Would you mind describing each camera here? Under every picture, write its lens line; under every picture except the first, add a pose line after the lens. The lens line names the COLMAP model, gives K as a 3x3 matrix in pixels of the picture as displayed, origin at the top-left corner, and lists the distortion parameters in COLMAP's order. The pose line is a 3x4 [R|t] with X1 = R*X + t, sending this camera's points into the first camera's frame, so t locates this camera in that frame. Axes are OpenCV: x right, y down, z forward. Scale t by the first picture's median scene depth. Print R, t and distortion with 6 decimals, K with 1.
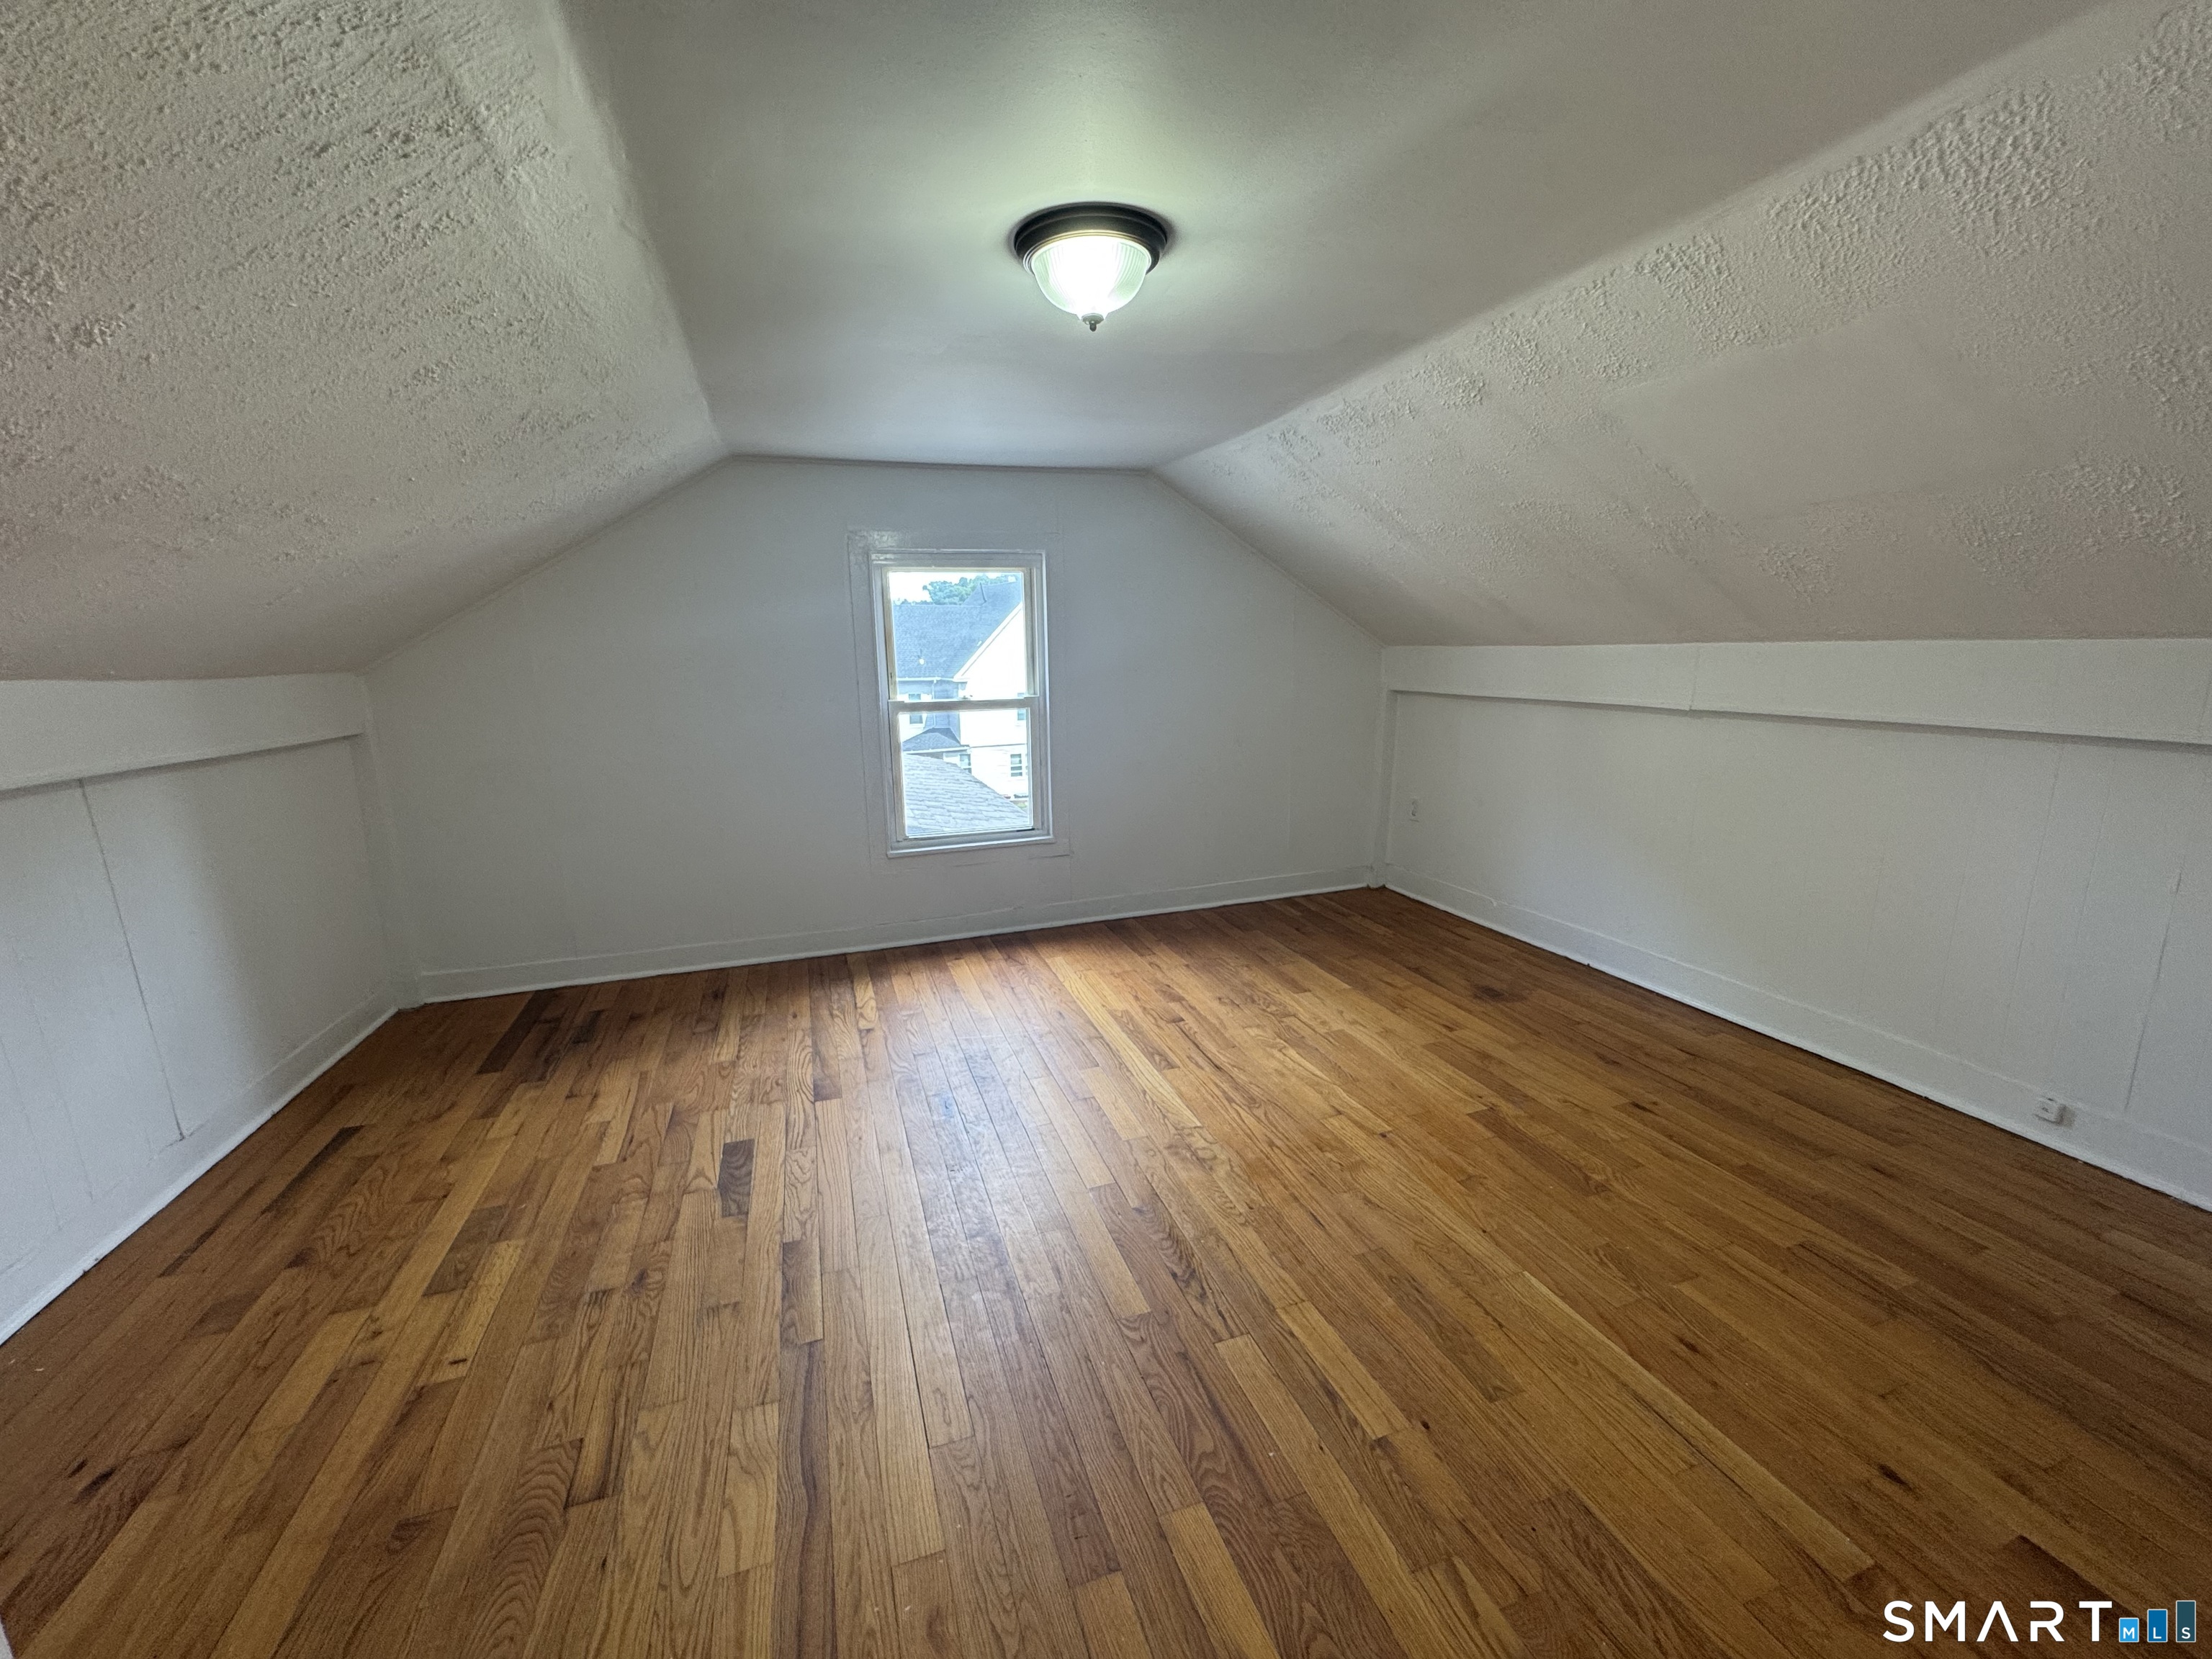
lens RADIAL K [[883.5, 0, 1104.8], [0, 883.5, 832.3], [0, 0, 1]] dist [-0.001542, -0.000207]
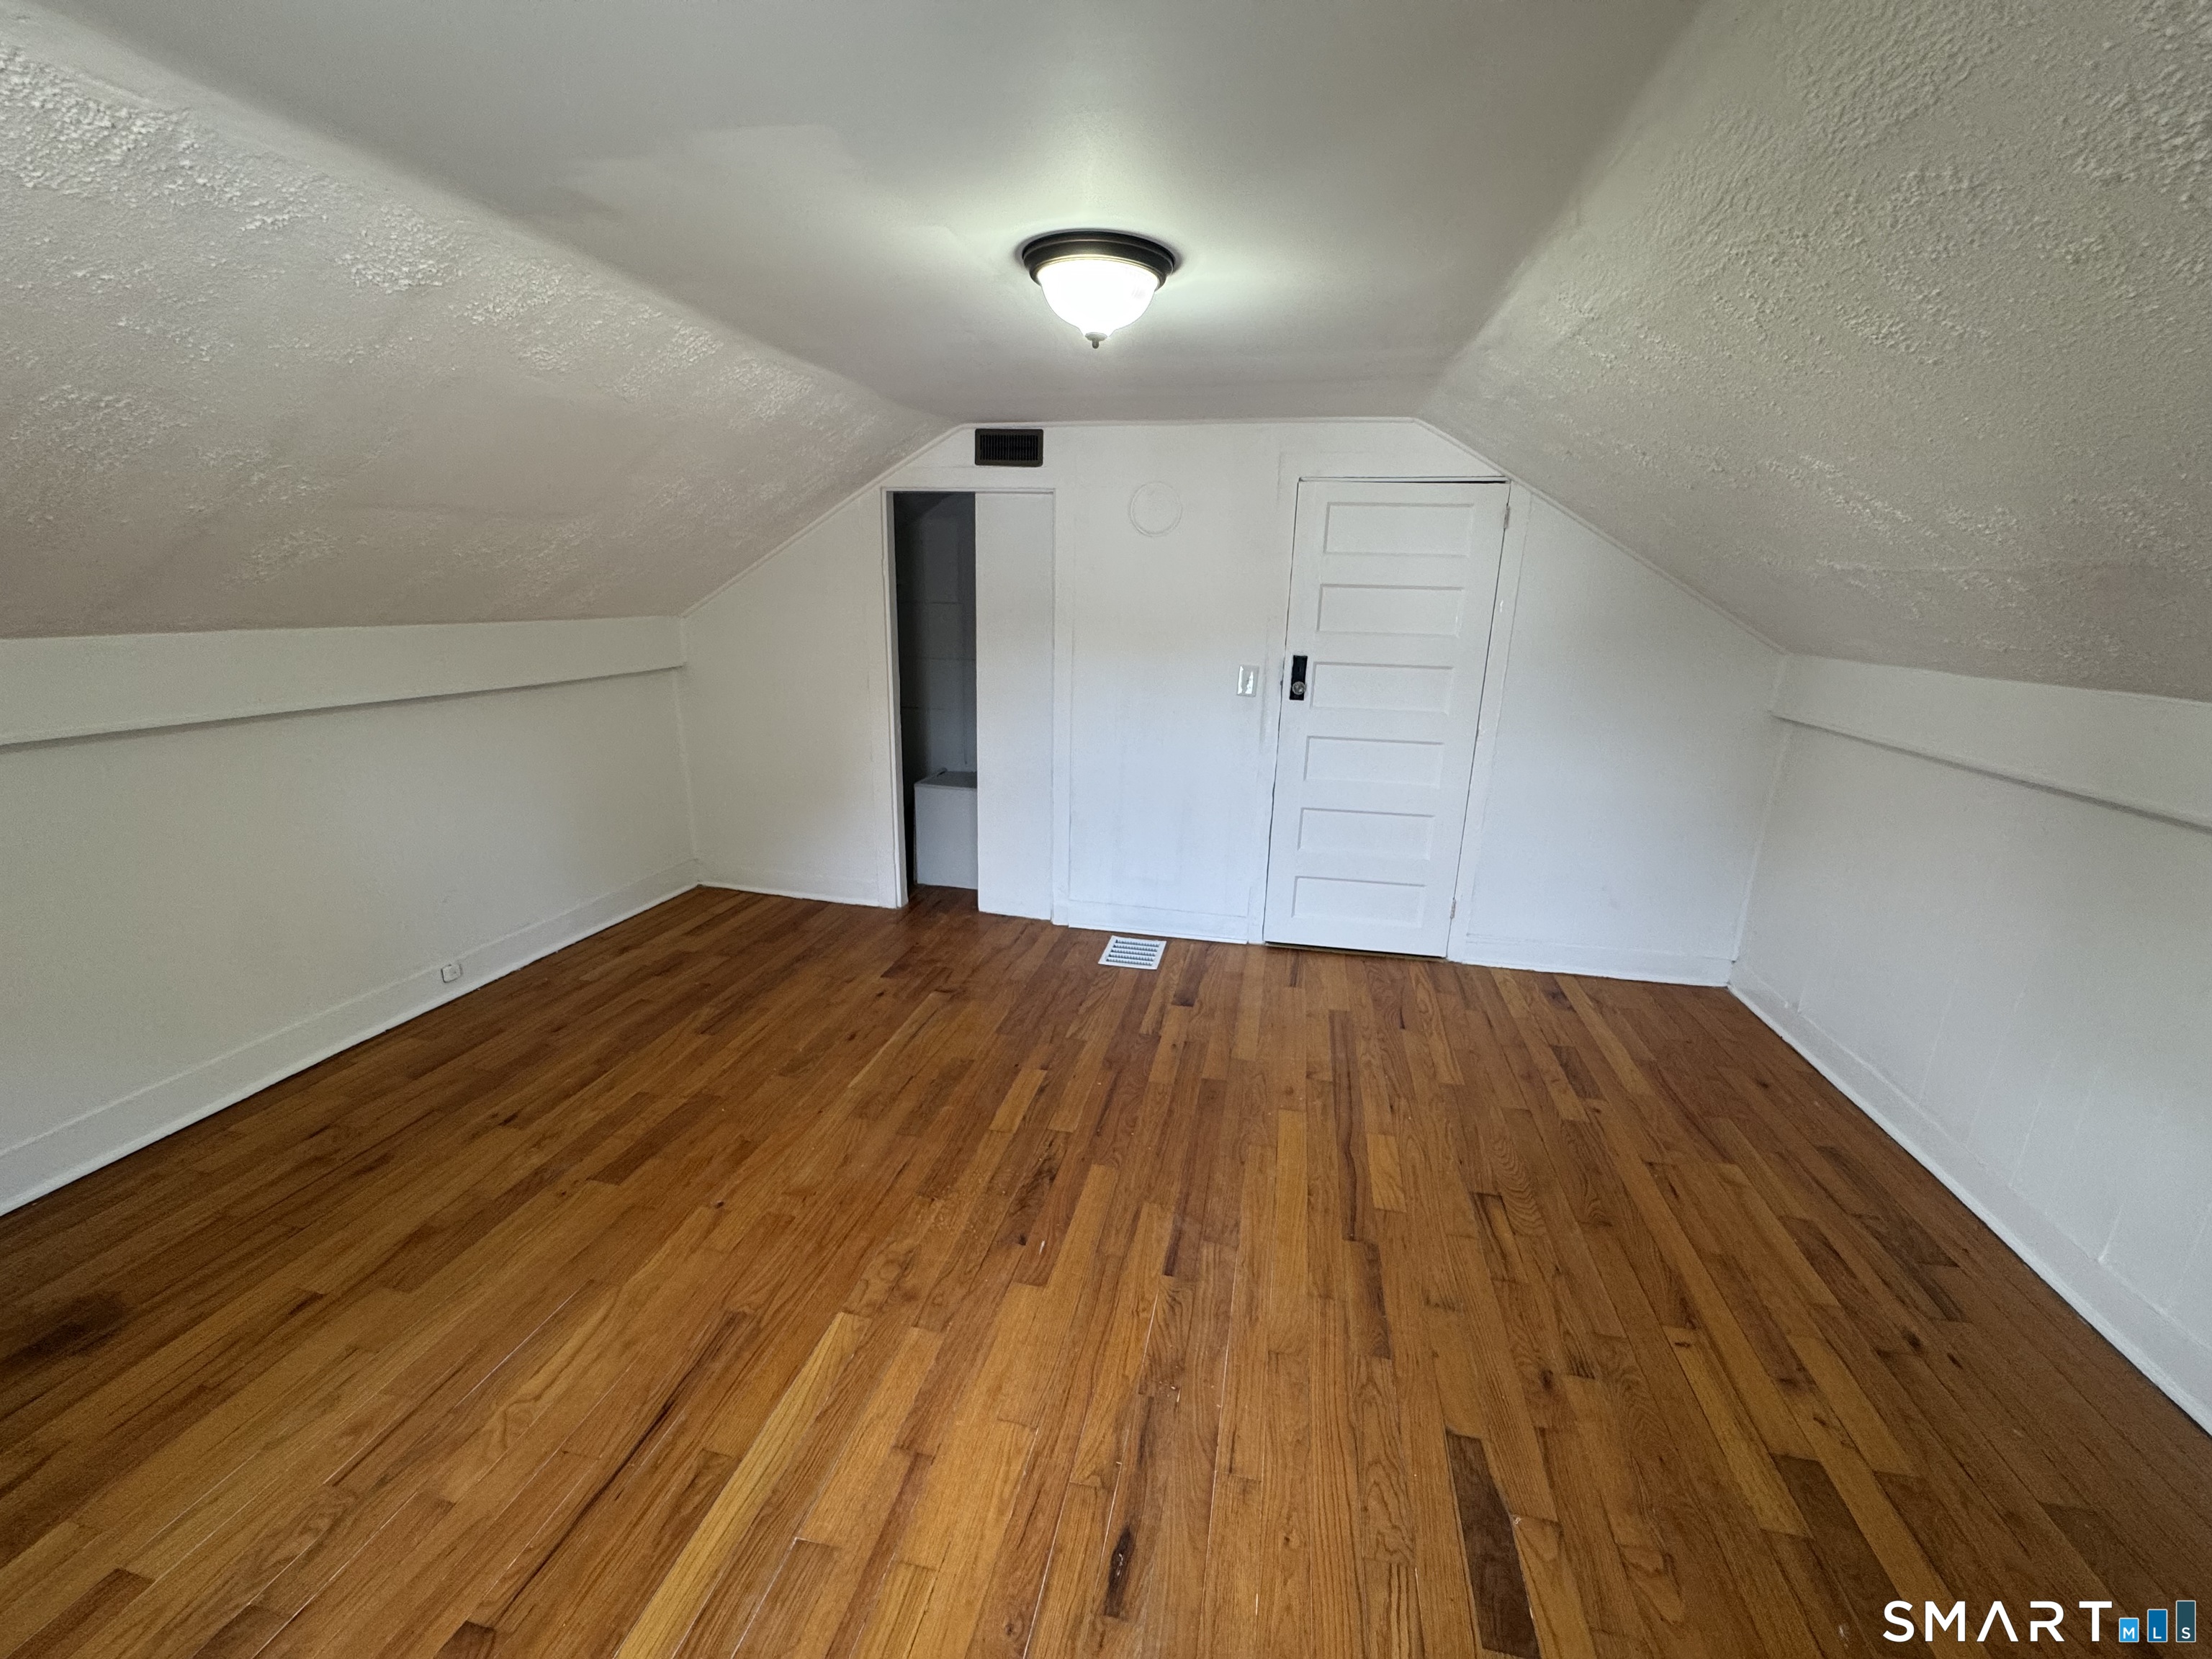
lens RADIAL K [[883.5, 0, 1104.8], [0, 883.5, 832.3], [0, 0, 1]] dist [-0.001542, -0.000207]
pose [[-0.856494, -0.139620, 0.496915, -0.470092], [0.097302, 0.901785, 0.421089, -0.383246], [-0.506903, 0.409011, -0.758788, 1.550228]]
